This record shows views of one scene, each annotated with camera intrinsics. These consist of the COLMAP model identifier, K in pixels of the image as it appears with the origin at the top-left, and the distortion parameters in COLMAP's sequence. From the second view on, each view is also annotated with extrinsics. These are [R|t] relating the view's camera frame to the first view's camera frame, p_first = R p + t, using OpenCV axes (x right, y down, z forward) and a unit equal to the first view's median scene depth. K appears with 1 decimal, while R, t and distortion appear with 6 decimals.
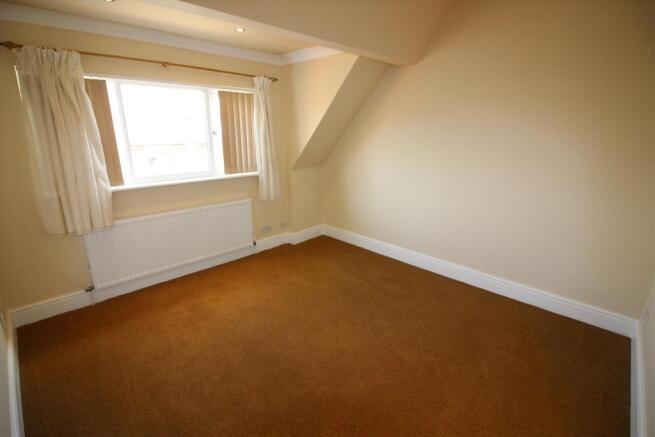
lens RADIAL K [[304.1, 0, 327.5], [0, 304.1, 218.5], [0, 0, 1]] dist [0.002179, -0.013733]
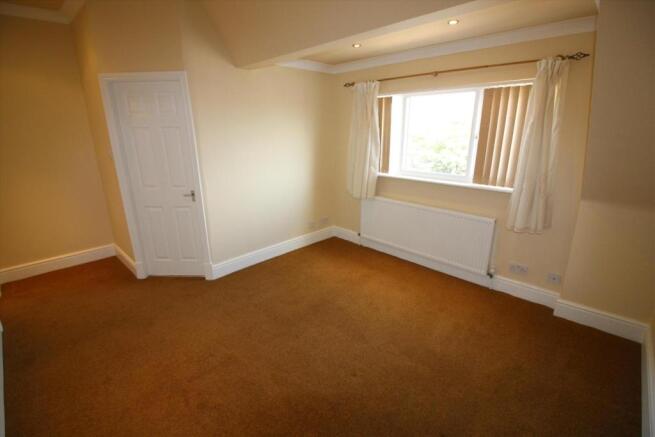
lens RADIAL K [[304.1, 0, 327.5], [0, 304.1, 218.5], [0, 0, 1]] dist [0.002179, -0.013733]
pose [[-0.005637, 0.270311, -0.962757, 0.639160], [-0.285034, 0.922398, 0.260648, -0.186288], [0.958501, 0.275887, 0.071848, 0.647733]]
